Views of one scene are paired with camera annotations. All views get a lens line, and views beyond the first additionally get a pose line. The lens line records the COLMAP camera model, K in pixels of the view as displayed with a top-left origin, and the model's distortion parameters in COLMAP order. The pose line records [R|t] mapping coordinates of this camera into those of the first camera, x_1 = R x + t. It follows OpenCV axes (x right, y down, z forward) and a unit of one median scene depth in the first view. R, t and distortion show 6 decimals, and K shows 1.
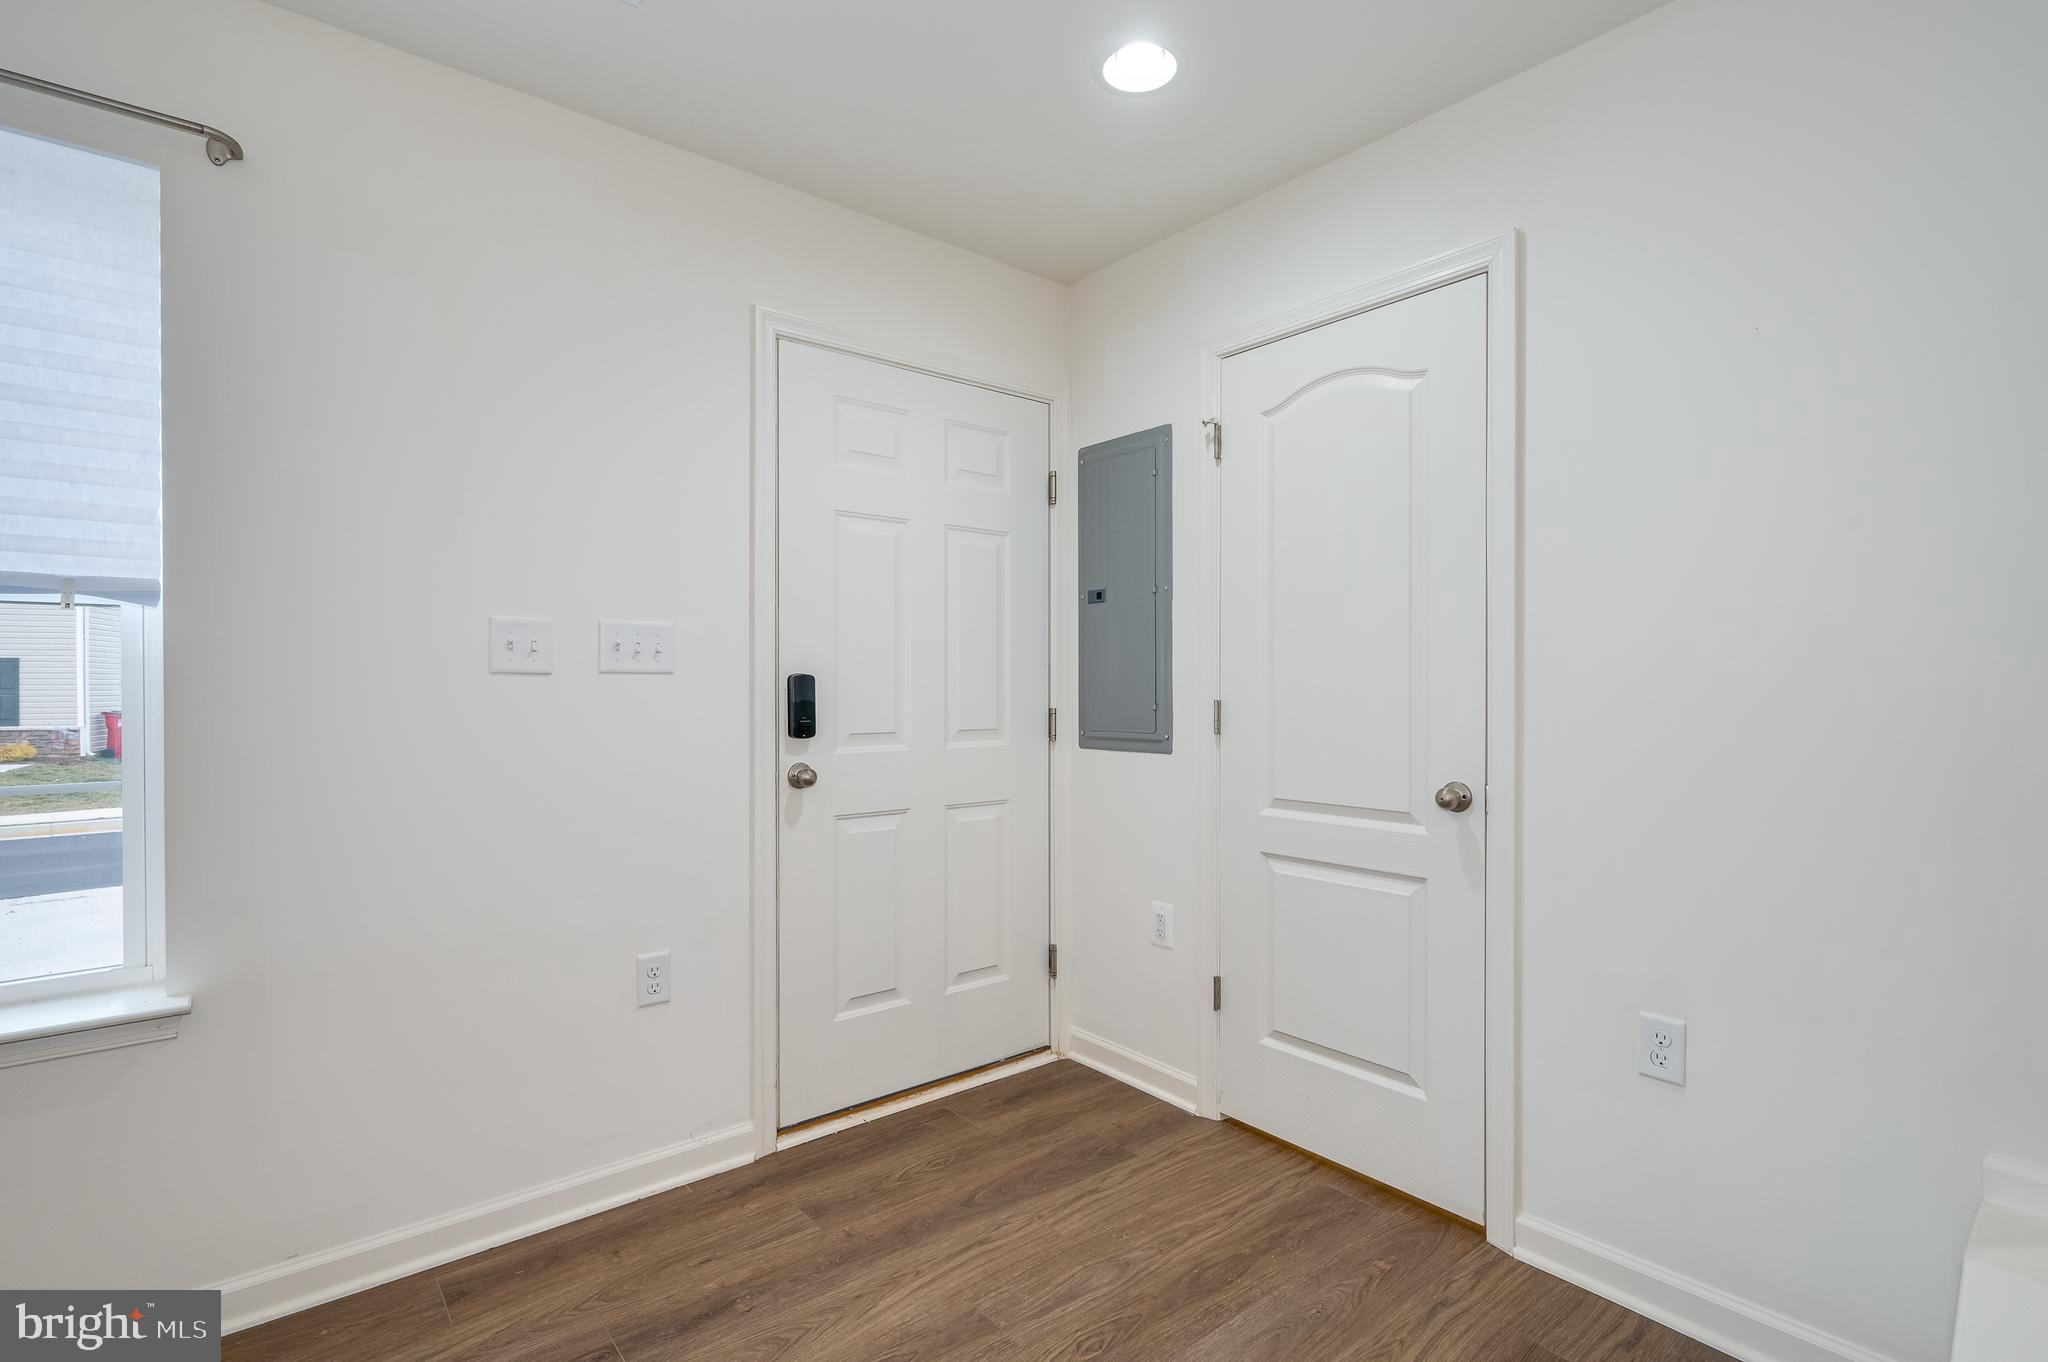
lens RADIAL K [[953.5, 0, 1005.7], [0, 953.5, 680.8], [0, 0, 1]] dist [0.000103, 0.000283]
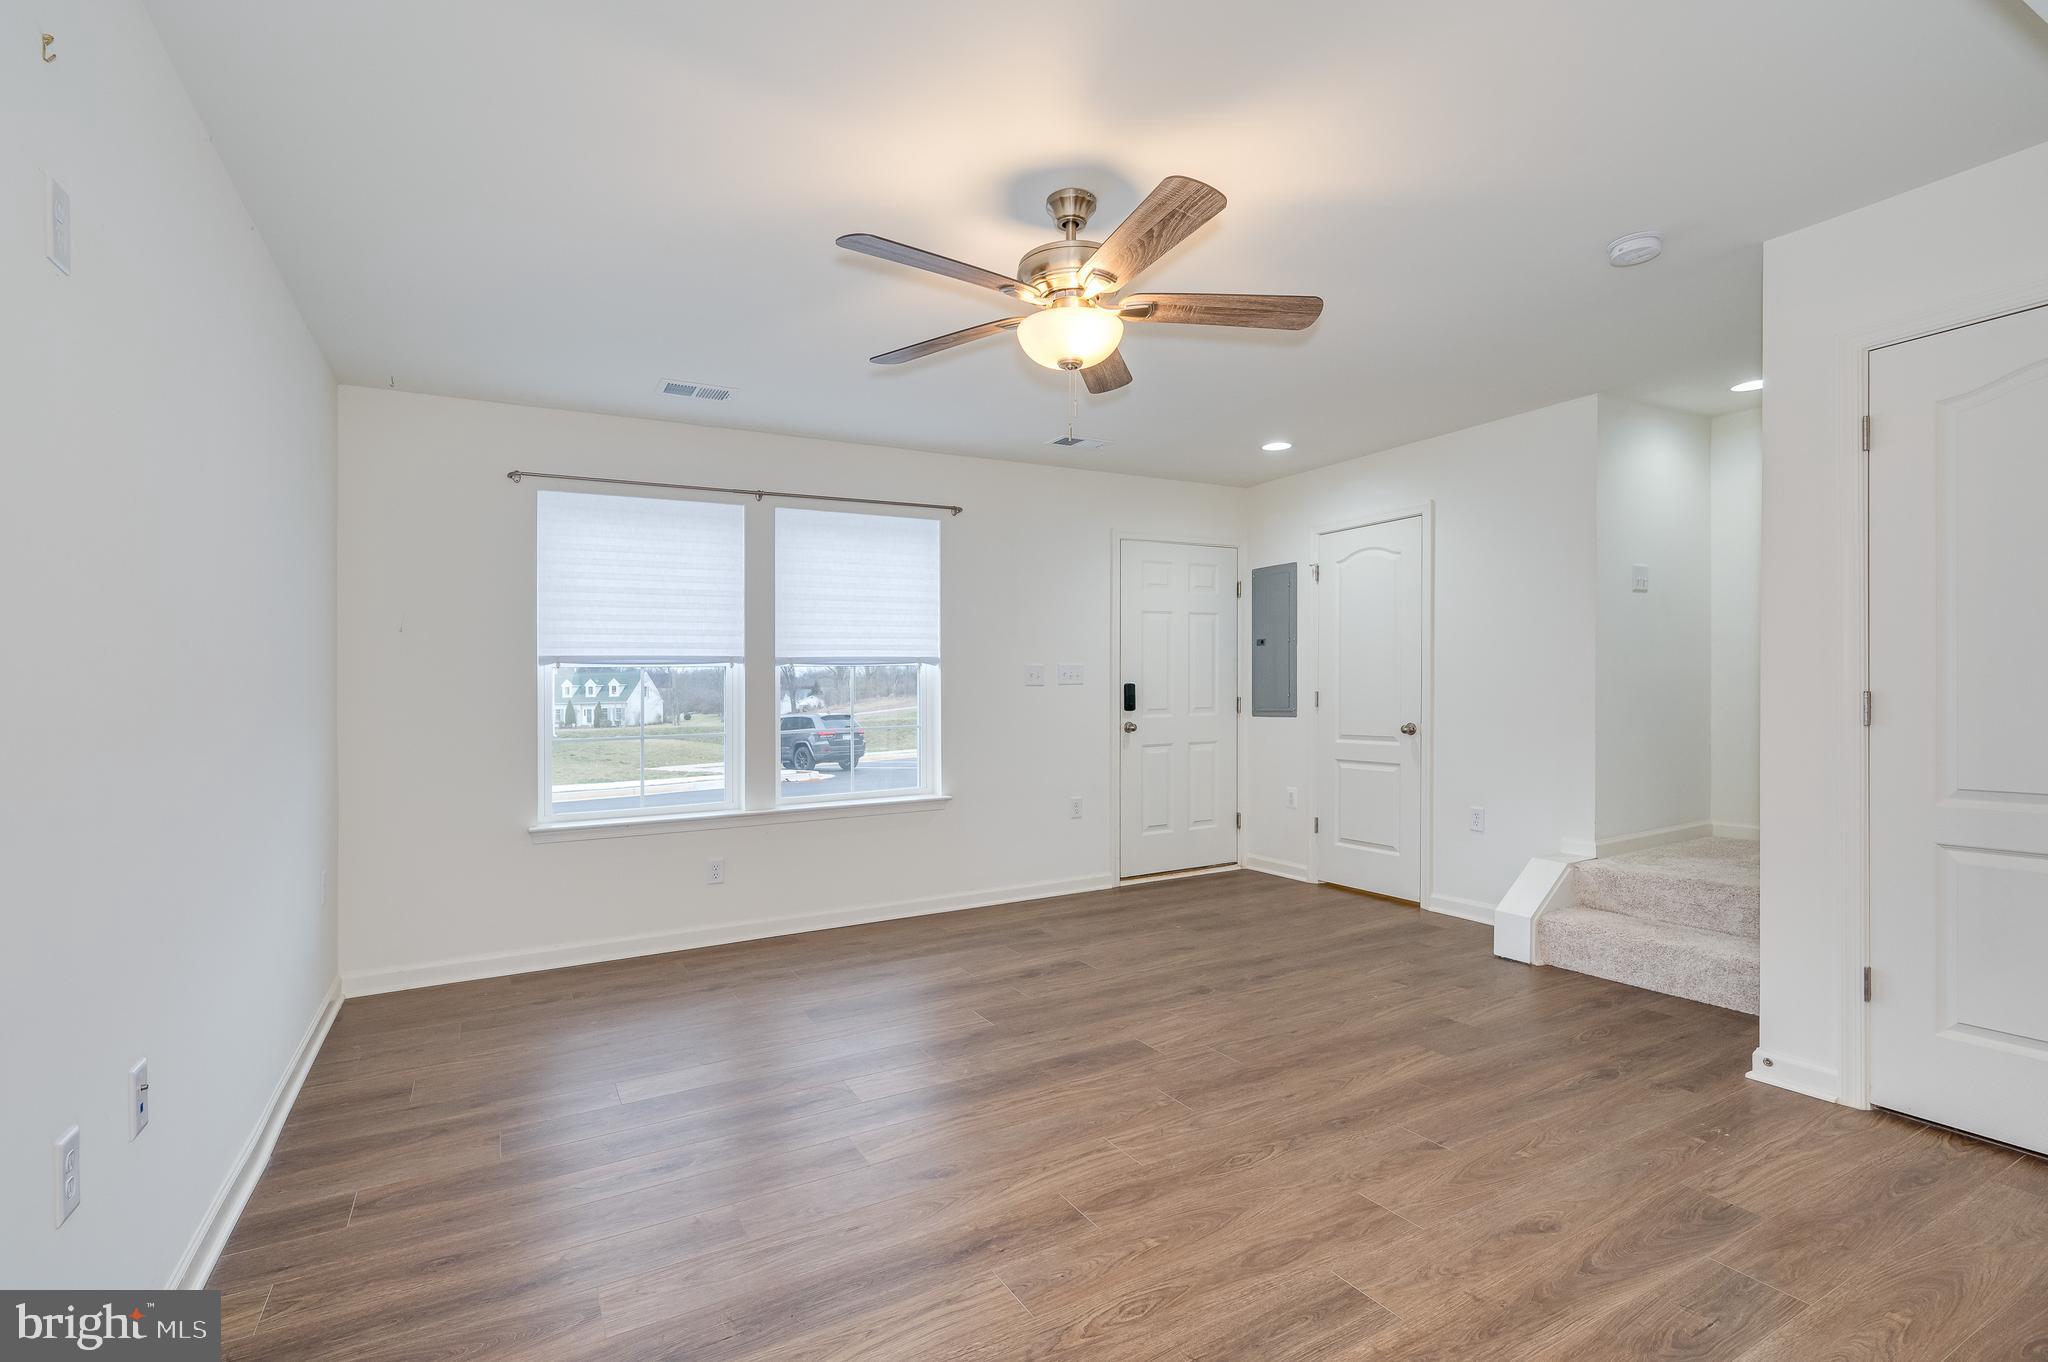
lens RADIAL K [[945.2, 0, 1025.2], [0, 945.2, 766.1], [0, 0, 1]] dist [-0.002294, -0.000180]
pose [[0.987453, -0.005484, -0.157817, -0.100510], [0.019330, 0.996079, 0.086331, -0.009157], [0.156725, -0.088298, 0.983687, -1.288749]]
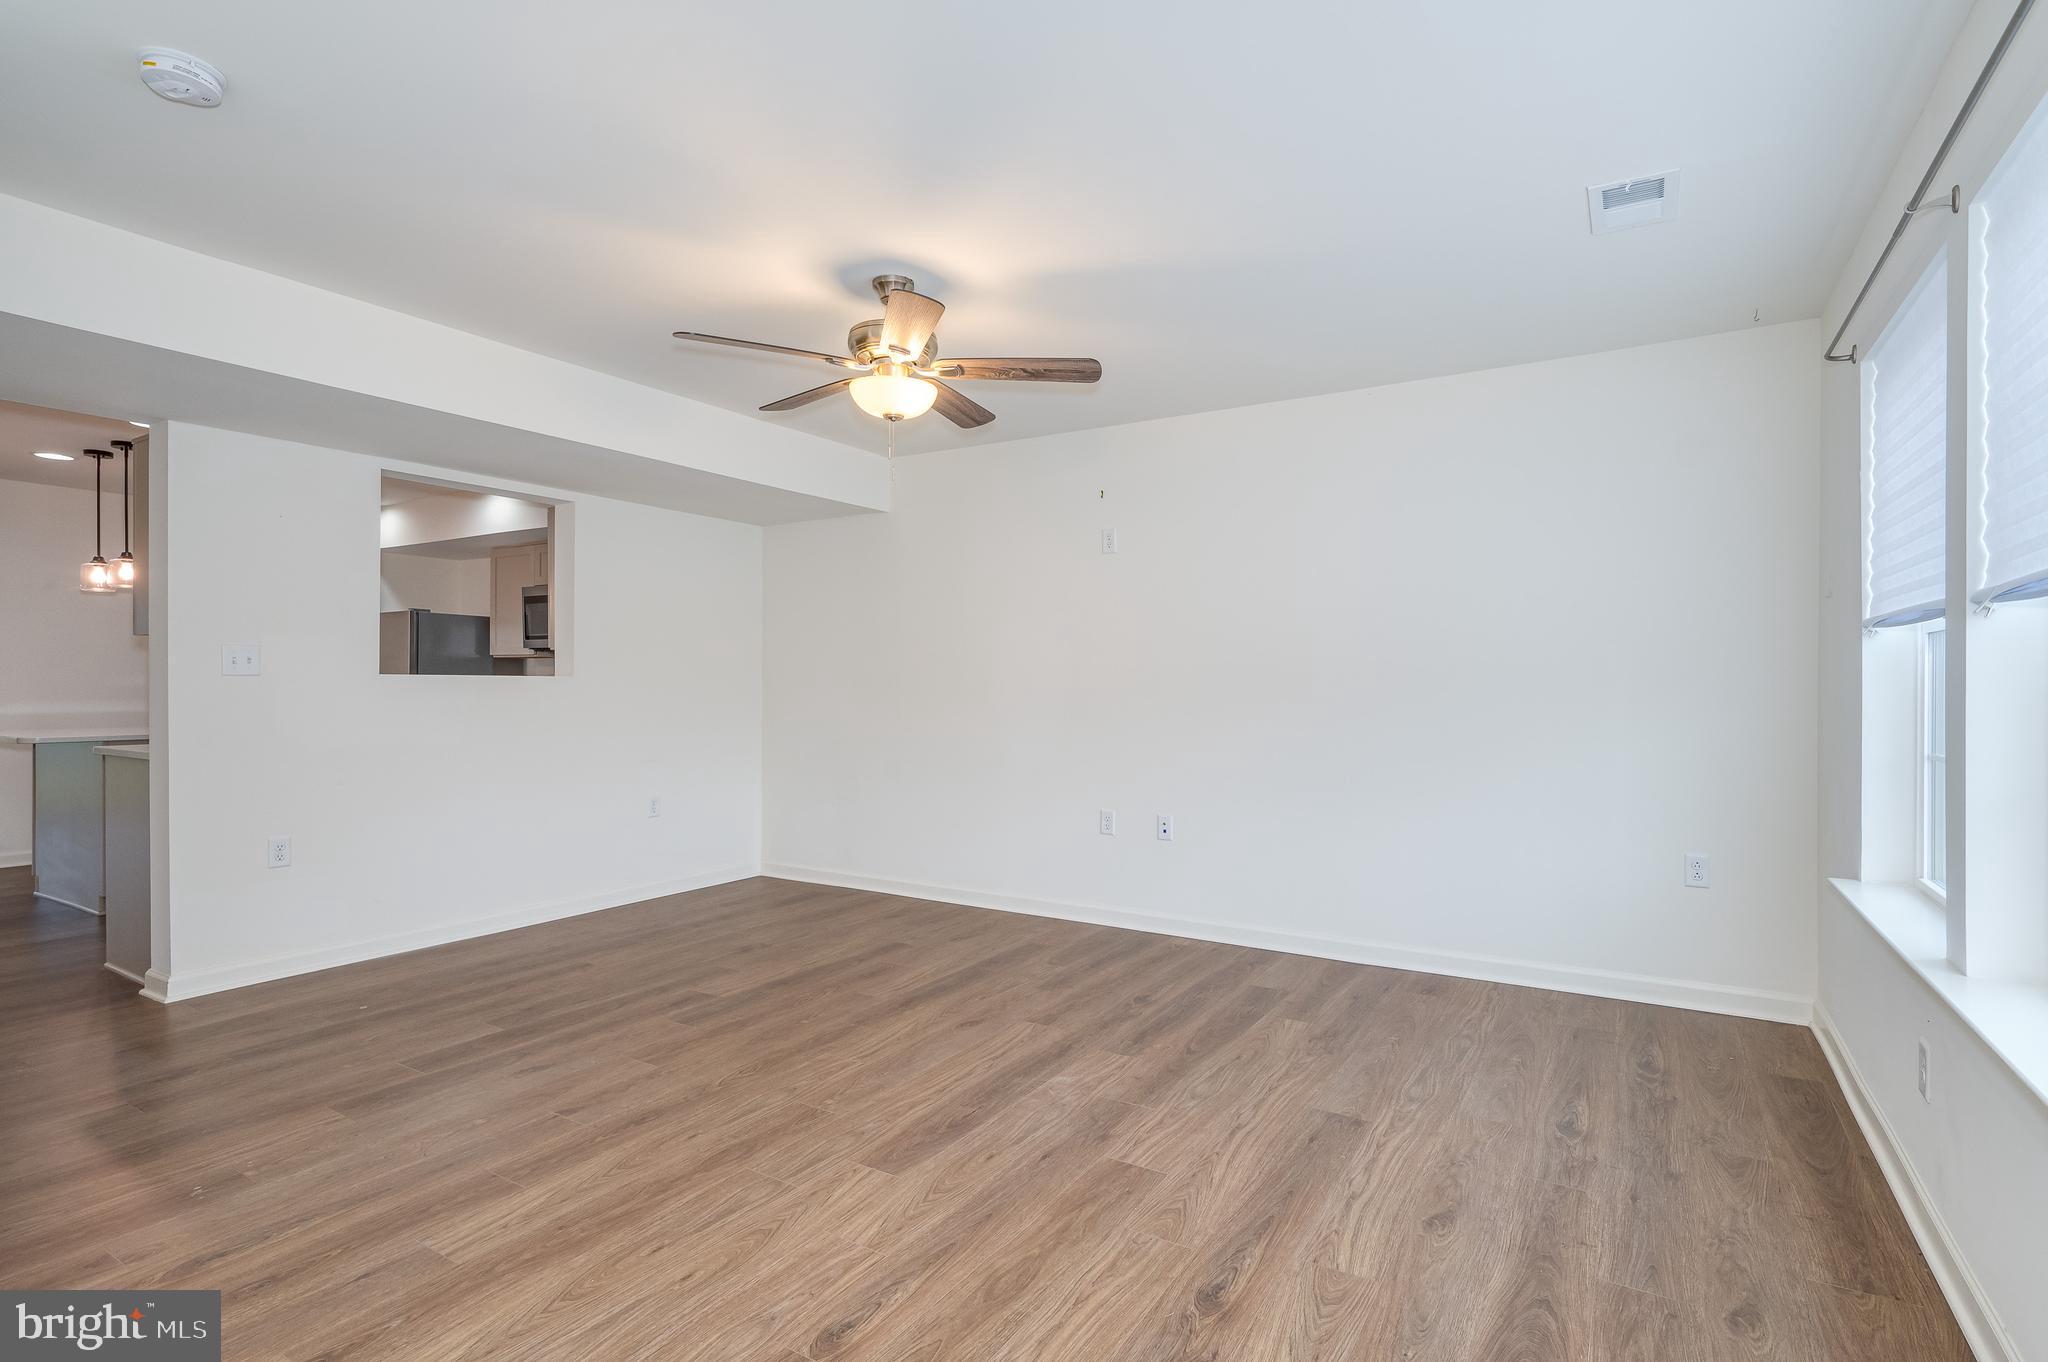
lens RADIAL K [[981.6, 0, 1024.9], [0, 981.6, 689.2], [0, 0, 1]] dist [-0.002784, 0.000075]
pose [[-0.944011, 0.000832, -0.329912, 0.041488], [0.000380, 0.999999, 0.001435, 0.007794], [0.329913, 0.001229, -0.944010, 0.947949]]
